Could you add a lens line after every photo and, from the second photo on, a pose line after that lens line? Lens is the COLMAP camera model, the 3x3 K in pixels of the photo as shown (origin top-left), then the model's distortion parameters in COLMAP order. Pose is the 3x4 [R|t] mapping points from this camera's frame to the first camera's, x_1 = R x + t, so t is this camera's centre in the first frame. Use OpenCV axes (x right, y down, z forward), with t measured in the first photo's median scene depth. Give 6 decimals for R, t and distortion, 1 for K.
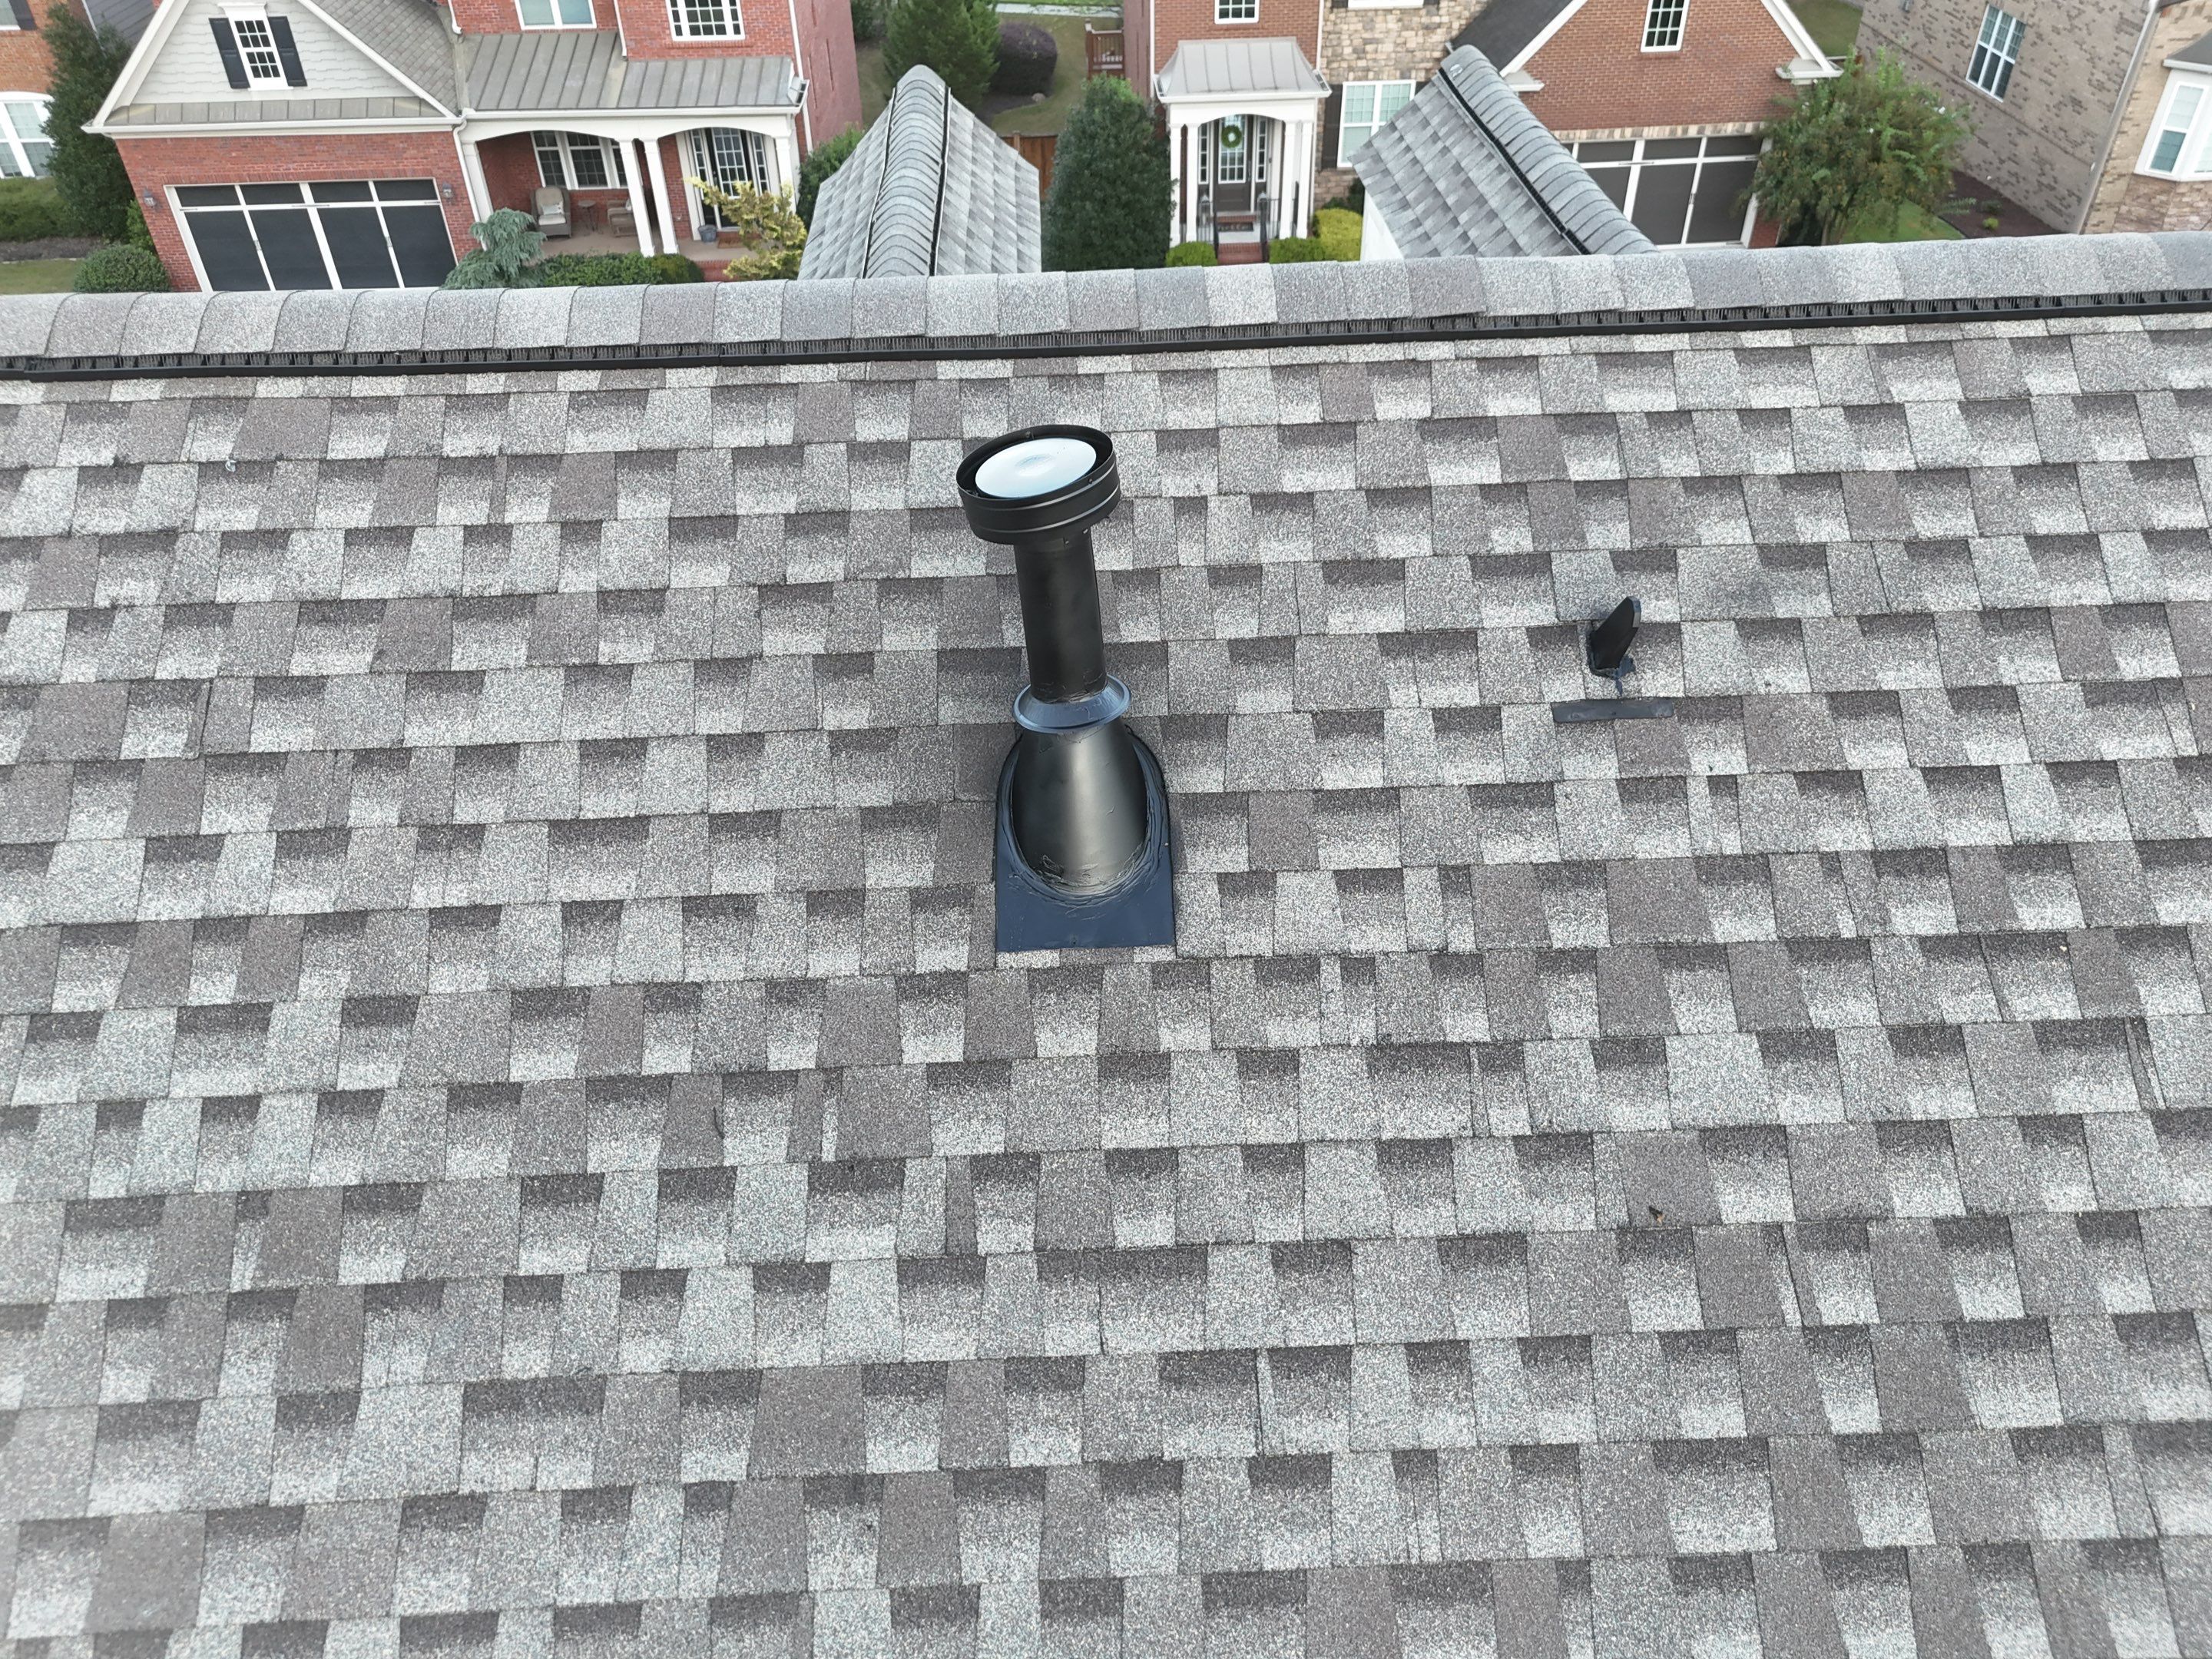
lens RADIAL K [[1641.7, 0, 1118.1], [0, 1641.7, 834.1], [0, 0, 1]] dist [0.061696, -0.051042]
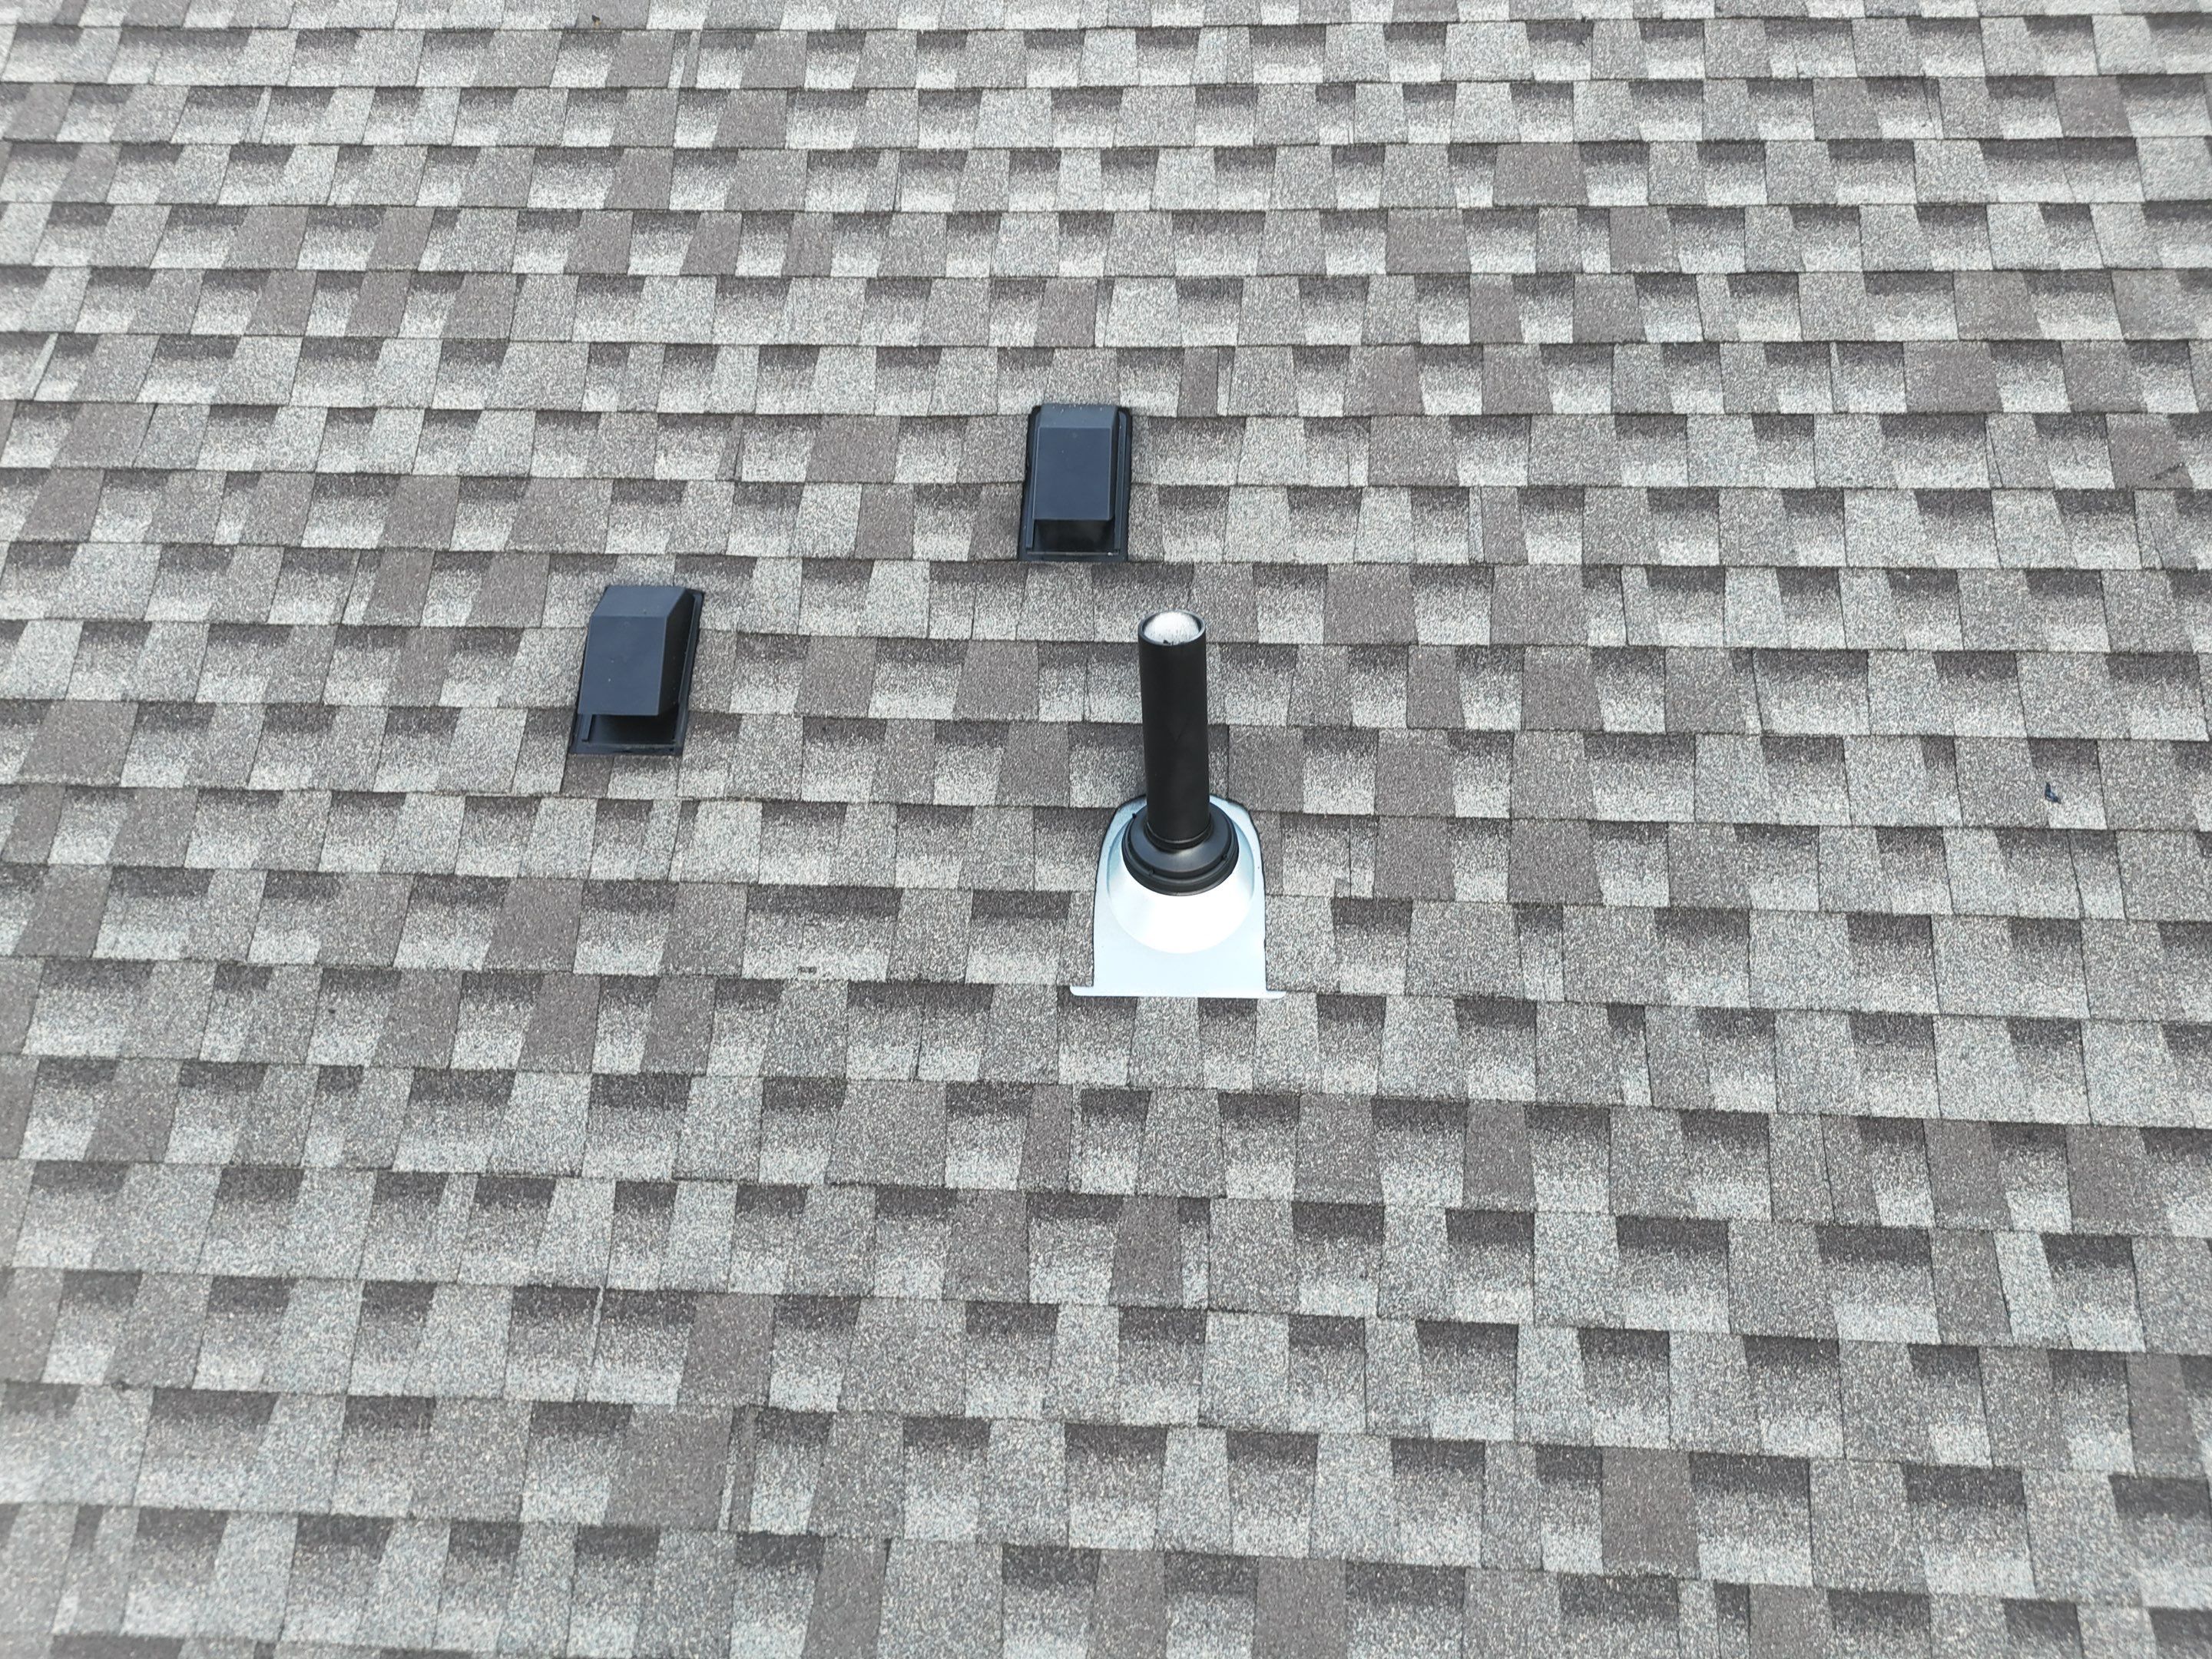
lens RADIAL K [[1641.7, 0, 1101.7], [0, 1641.7, 828.4], [0, 0, 1]] dist [0.061696, -0.051042]
pose [[0.994711, 0.065112, -0.079437, 0.797365], [-0.066339, 0.997714, -0.012898, 0.785333], [0.078415, 0.018100, 0.996756, -0.220415]]
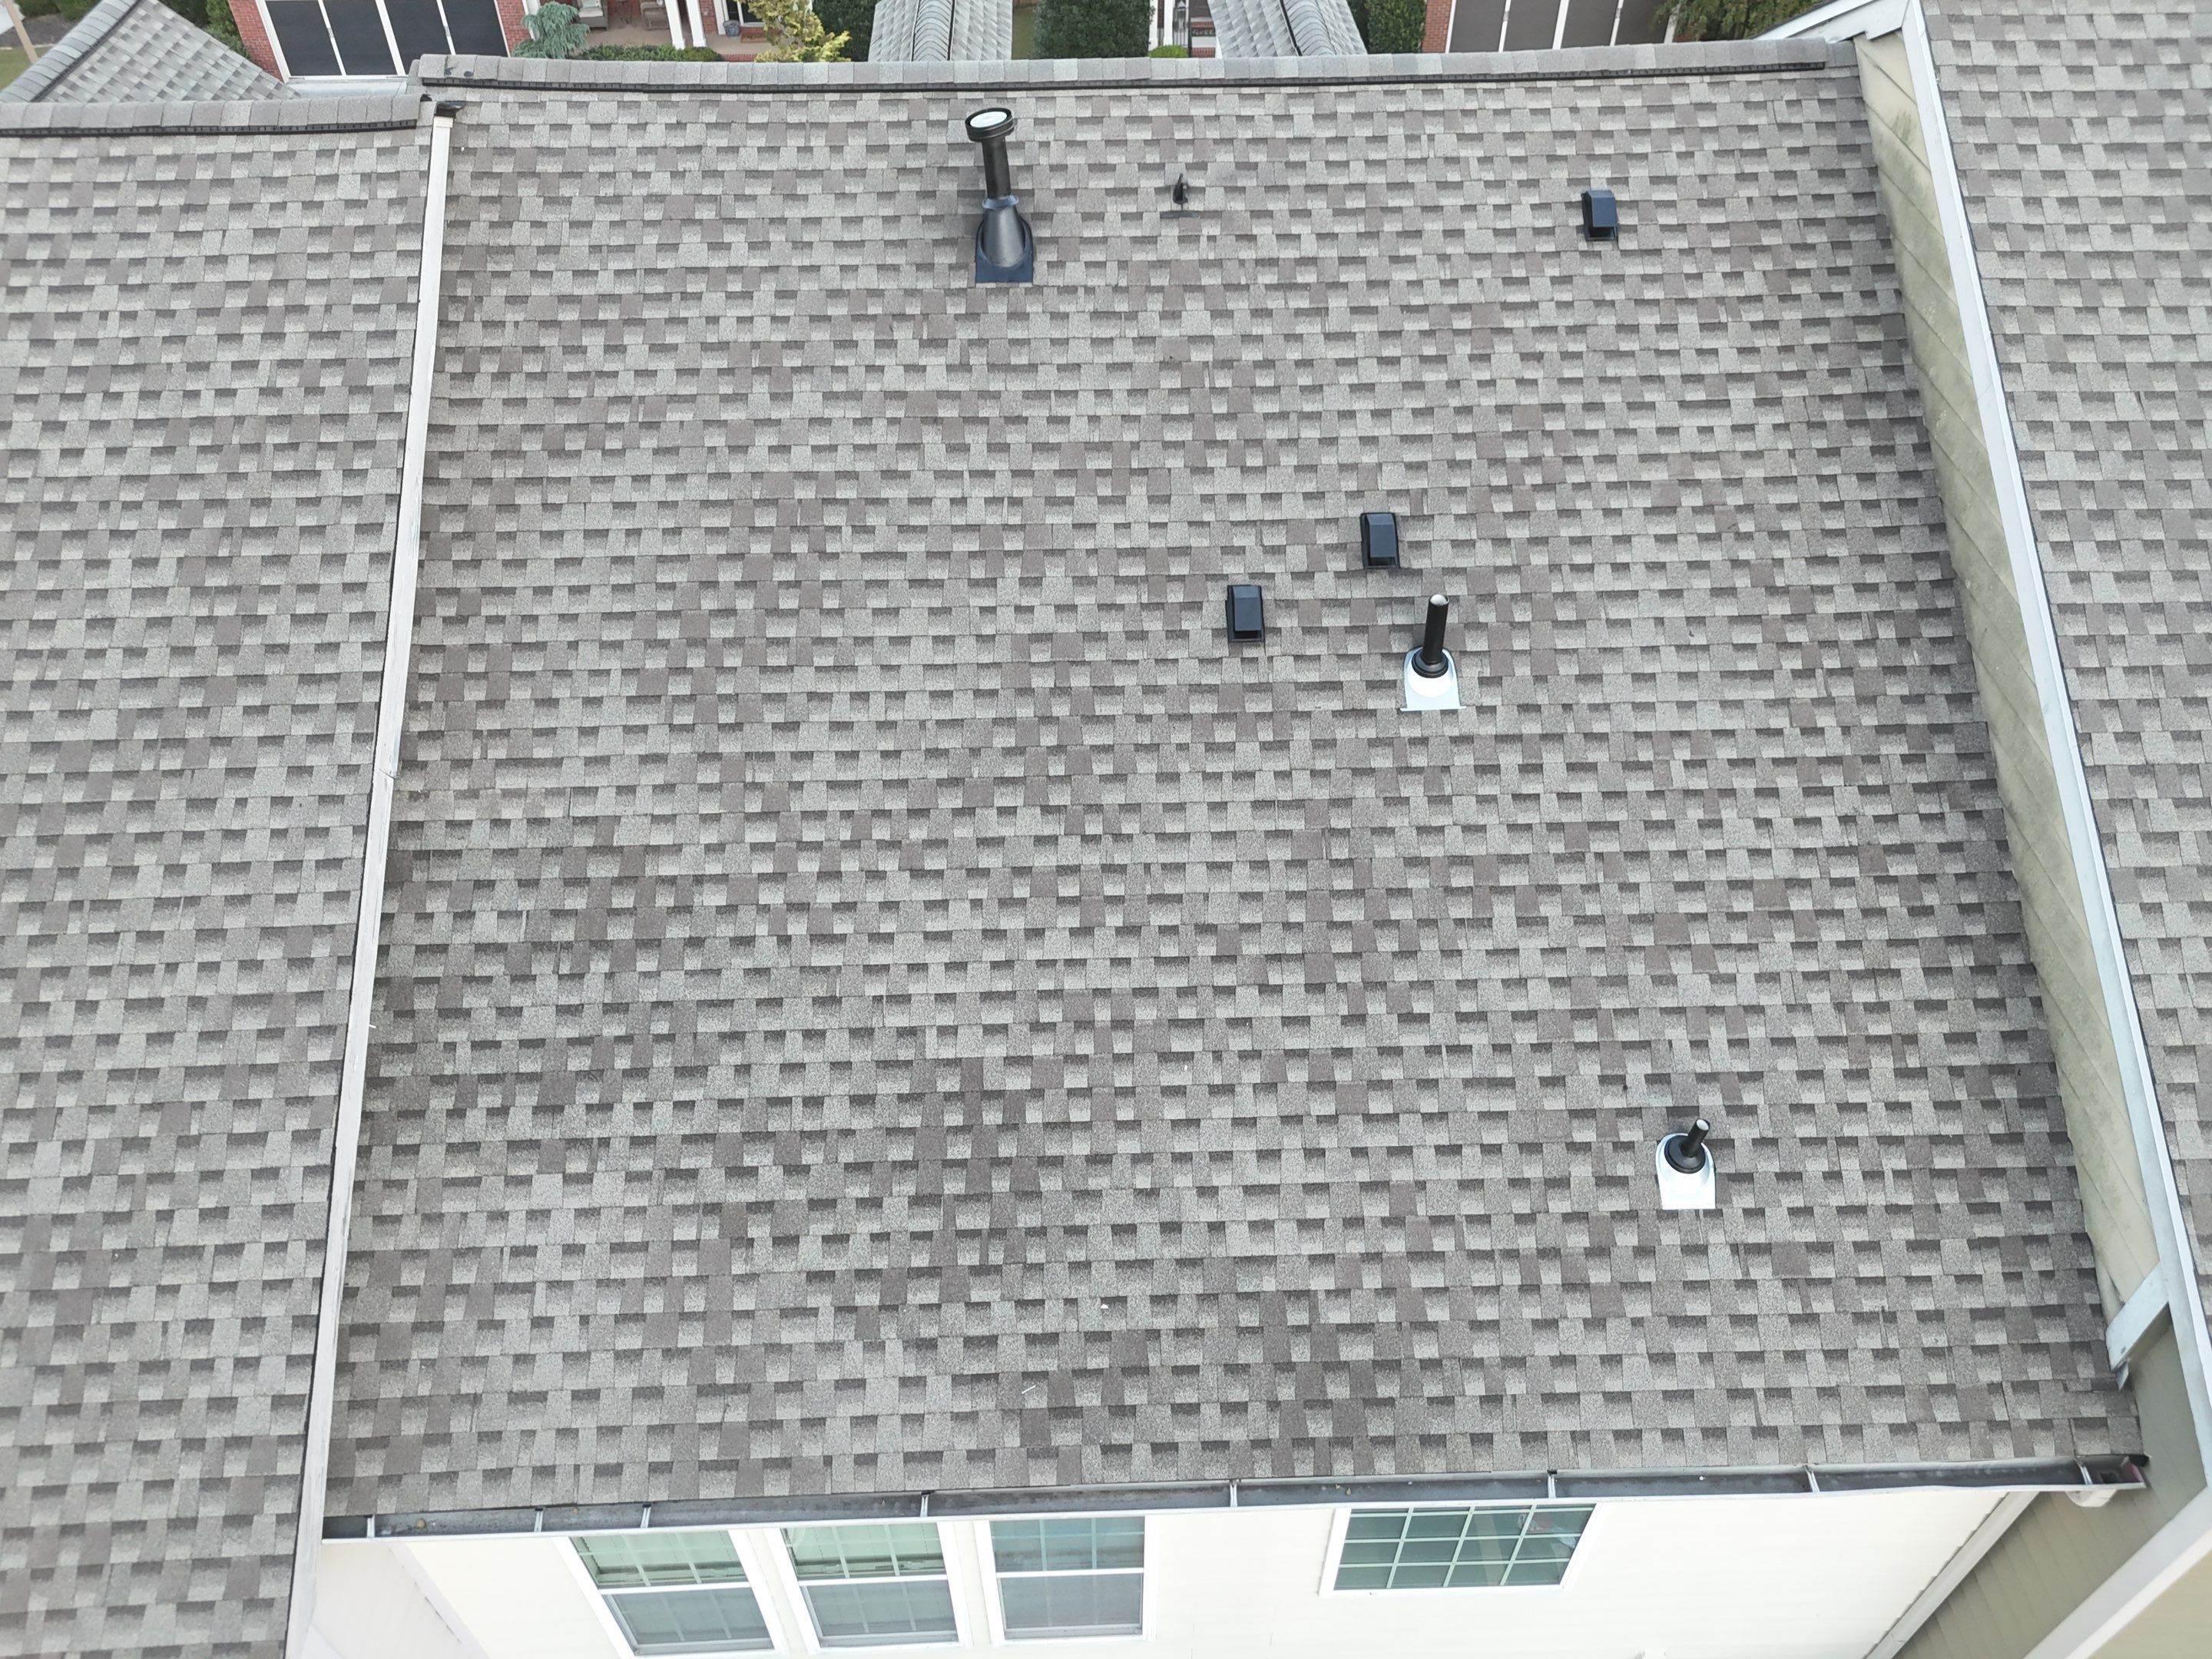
lens RADIAL K [[1641.7, 0, 1109.2], [0, 1641.7, 822.0], [0, 0, 1]] dist [0.061696, -0.051042]
pose [[0.999822, 0.018853, 0.000089, 0.201089], [-0.018776, 0.995286, 0.095148, 0.793643], [0.001706, -0.095133, 0.995463, -2.262319]]
